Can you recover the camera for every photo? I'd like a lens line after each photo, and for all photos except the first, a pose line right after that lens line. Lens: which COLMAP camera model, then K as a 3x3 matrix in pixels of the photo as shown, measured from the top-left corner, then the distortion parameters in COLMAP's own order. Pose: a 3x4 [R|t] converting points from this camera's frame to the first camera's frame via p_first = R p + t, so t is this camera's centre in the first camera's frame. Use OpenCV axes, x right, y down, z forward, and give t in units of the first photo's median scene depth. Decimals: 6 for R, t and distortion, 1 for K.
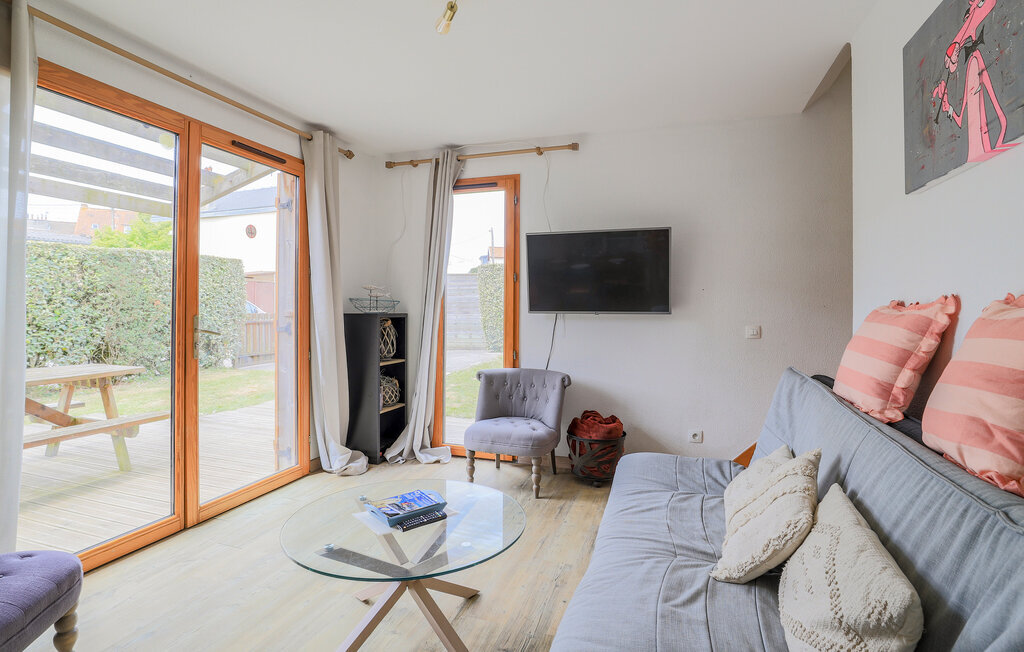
lens RADIAL K [[498.0, 0, 511.4], [0, 498.0, 304.6], [0, 0, 1]] dist [-0.036988, 0.015076]
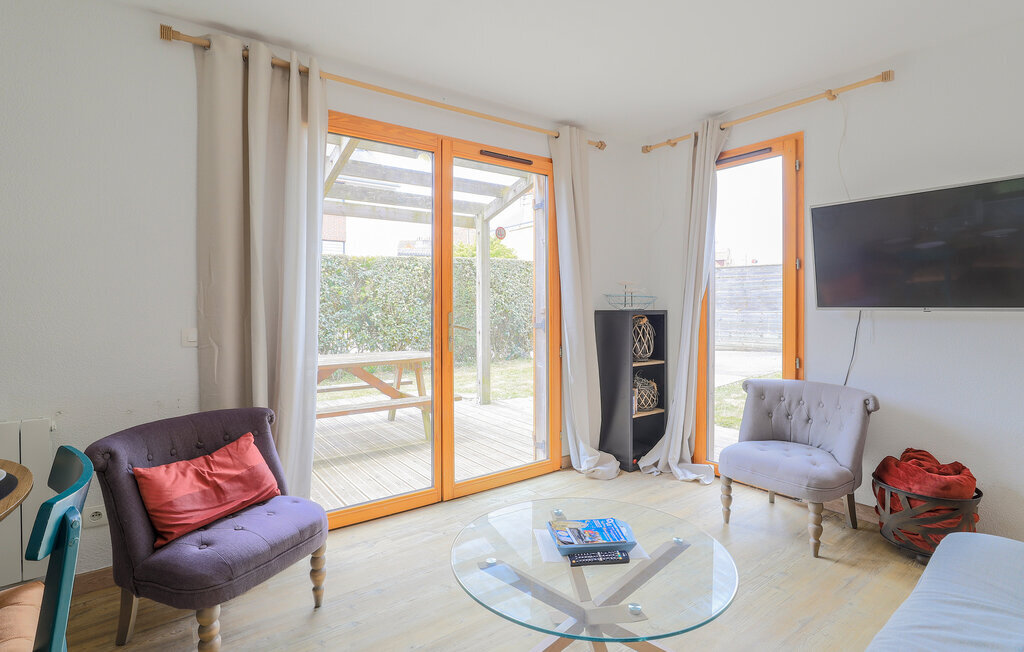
lens RADIAL K [[498.0, 0, 511.4], [0, 498.0, 304.6], [0, 0, 1]] dist [-0.036988, 0.015076]
pose [[0.818772, -0.006521, -0.574081, 0.086886], [0.010715, 0.999935, 0.003923, 0.001226], [0.574018, -0.009363, 0.818789, 0.113250]]
